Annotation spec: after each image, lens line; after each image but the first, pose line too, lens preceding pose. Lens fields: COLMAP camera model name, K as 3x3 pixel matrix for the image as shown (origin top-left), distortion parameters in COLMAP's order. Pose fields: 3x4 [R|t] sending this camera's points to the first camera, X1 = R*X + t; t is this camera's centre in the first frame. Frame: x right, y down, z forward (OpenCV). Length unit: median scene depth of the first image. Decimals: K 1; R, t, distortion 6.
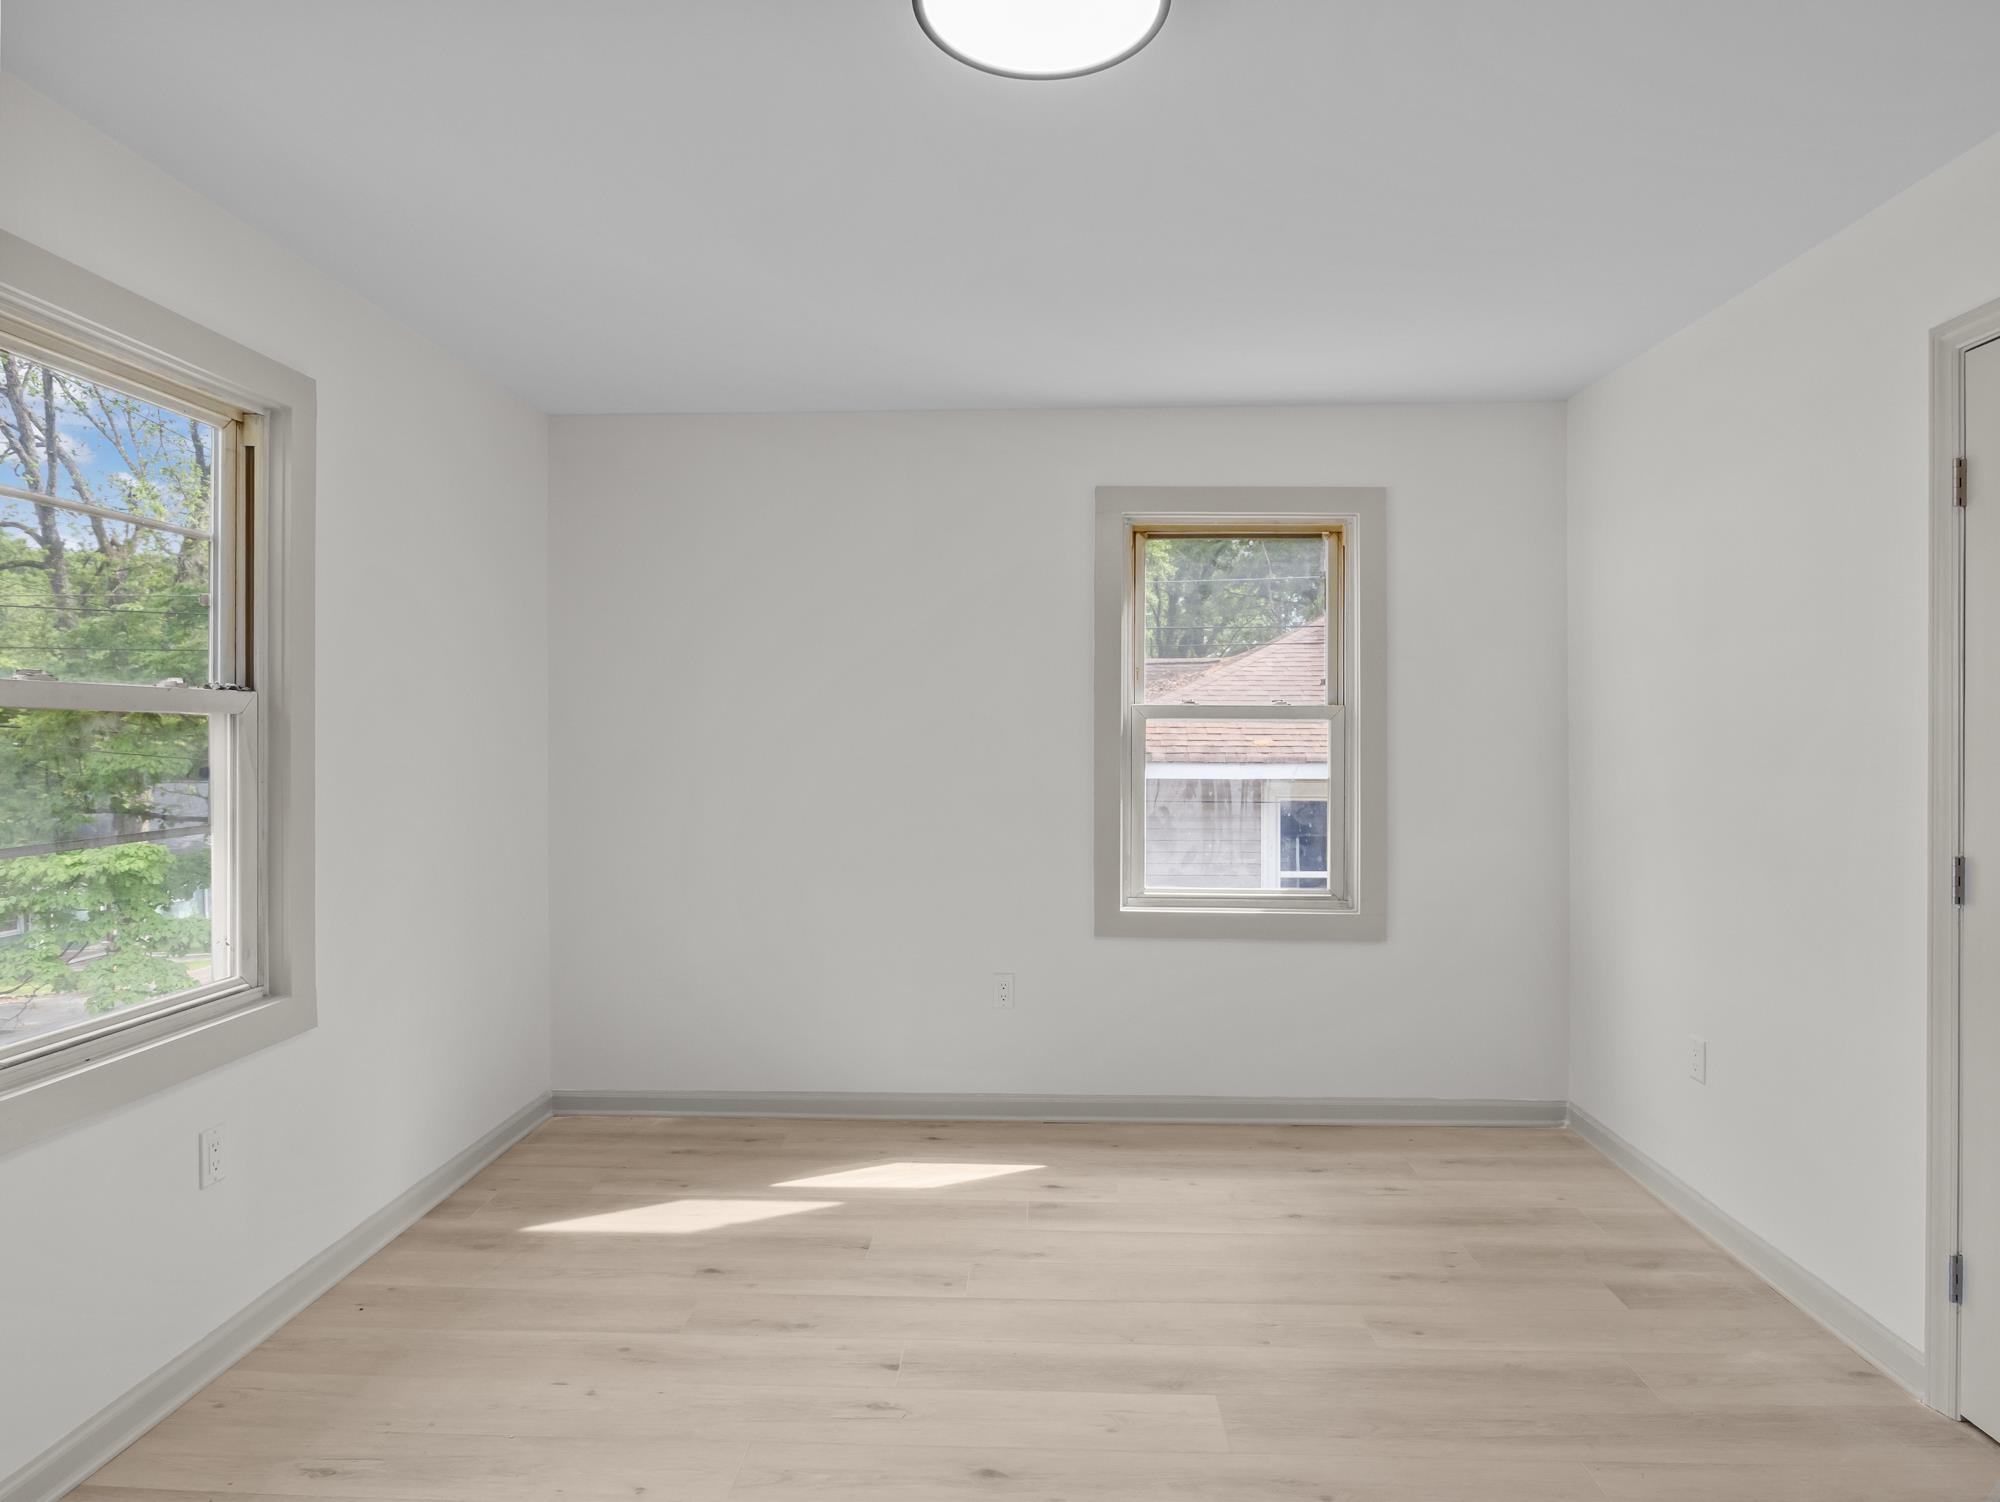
lens RADIAL K [[1132.9, 0, 1002.4], [0, 1132.9, 732.8], [0, 0, 1]] dist [0.000854, -0.000116]
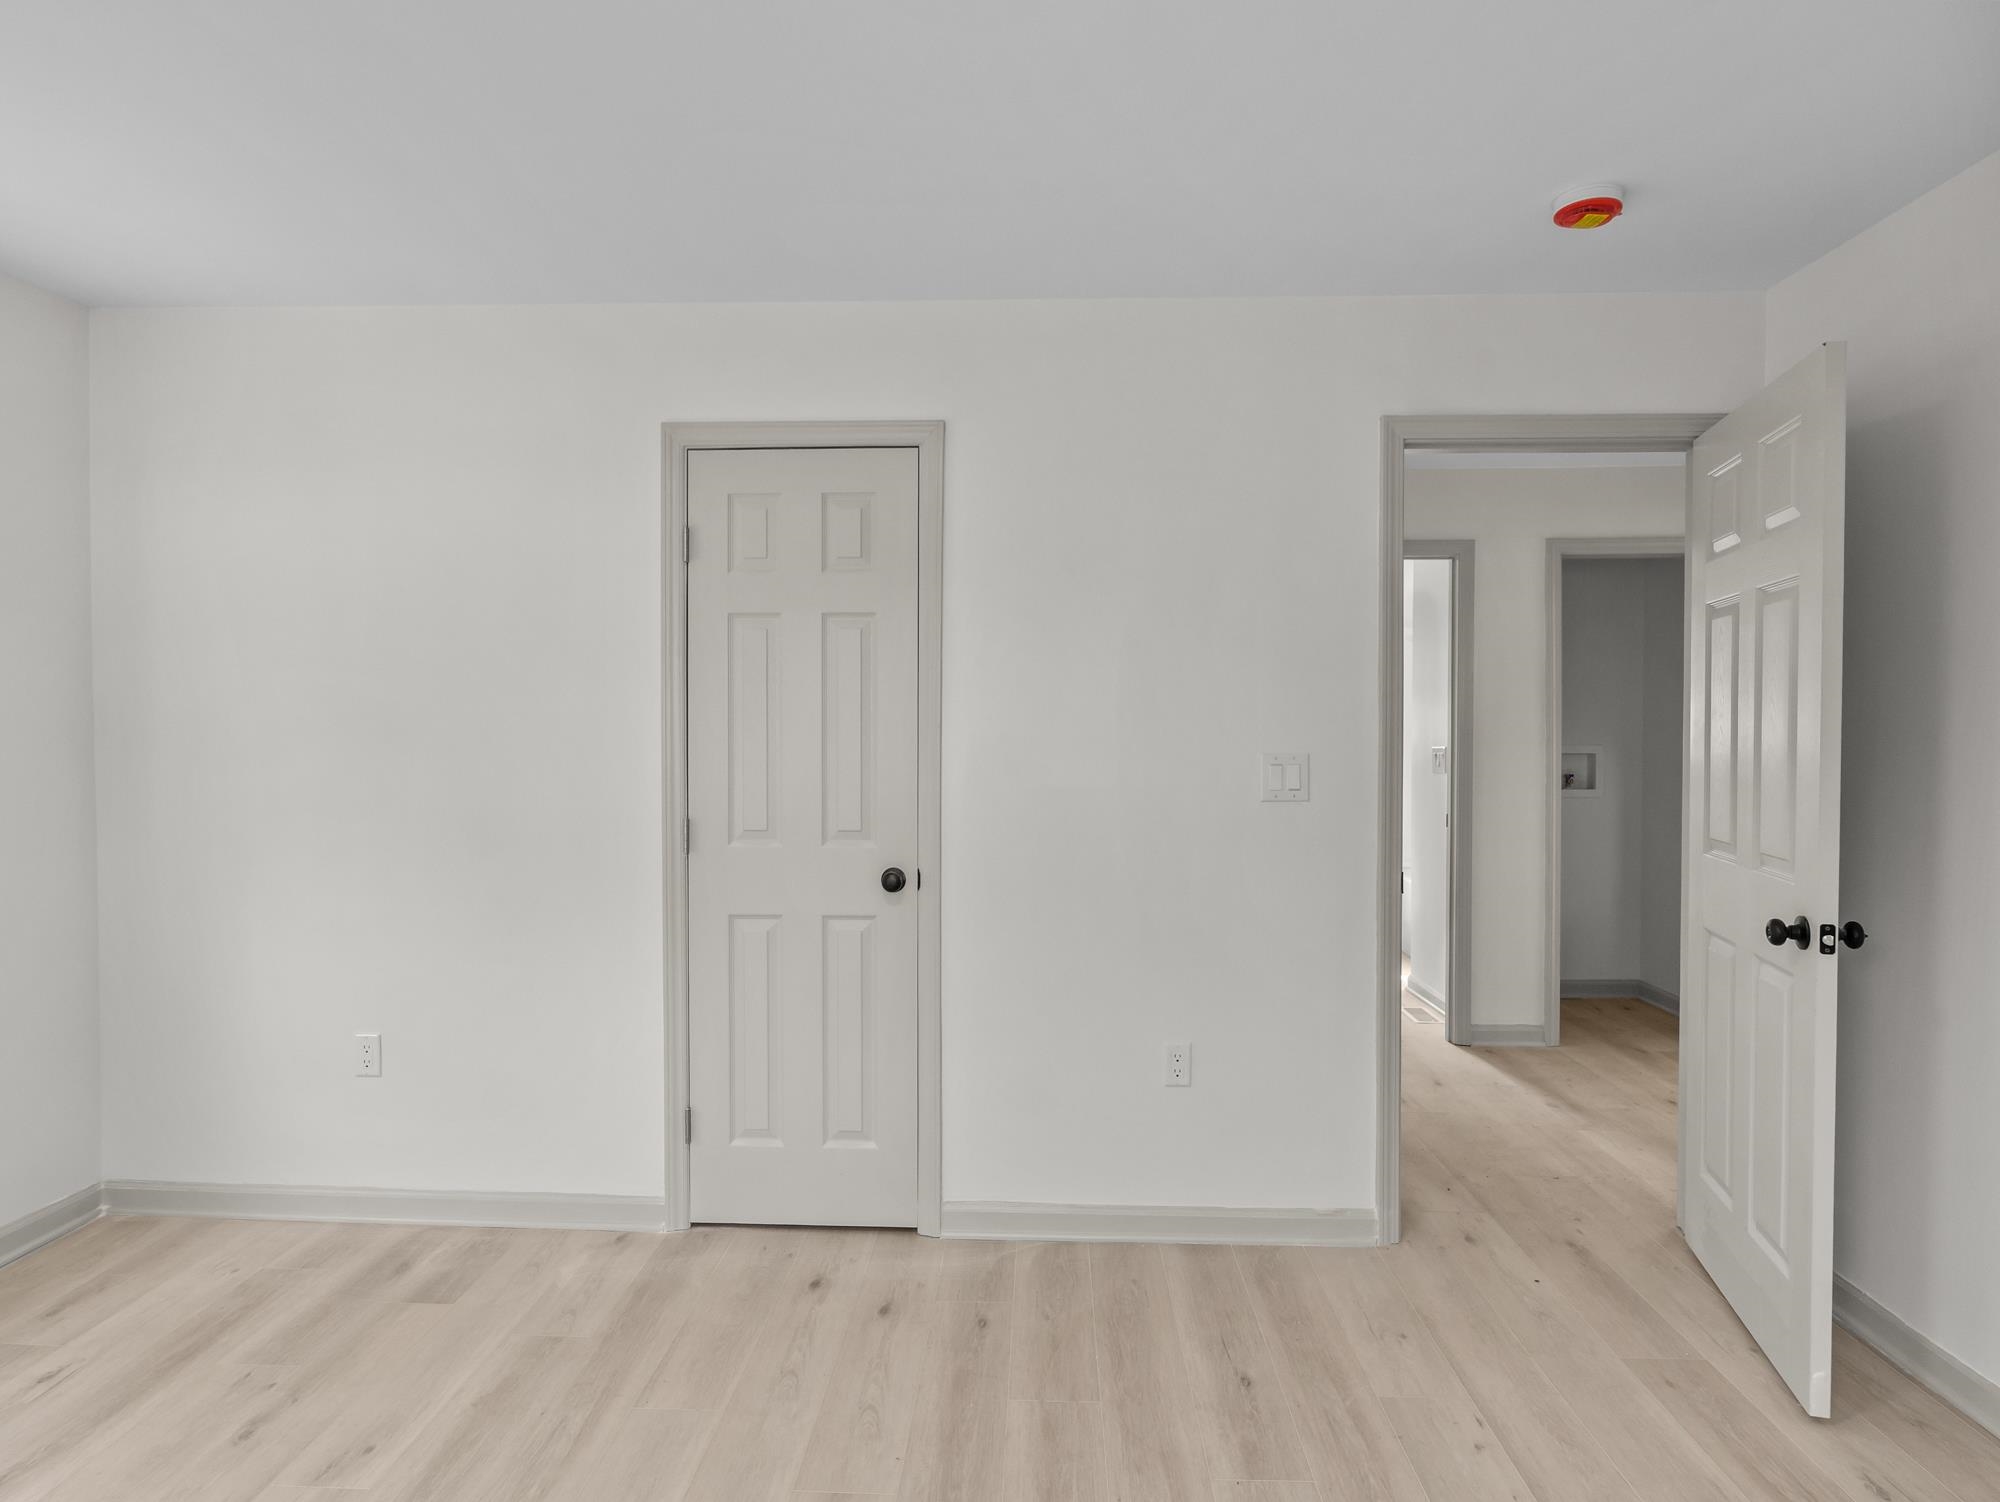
lens RADIAL K [[1117.1, 0, 1000.0], [0, 1117.1, 751.0], [0, 0, 1]] dist [-0.002840, -0.000333]
pose [[0.004133, -0.011578, 0.999924, -0.401451], [-0.003368, 0.999927, 0.011592, 0.009259], [-0.999986, -0.003416, 0.004094, 0.495381]]
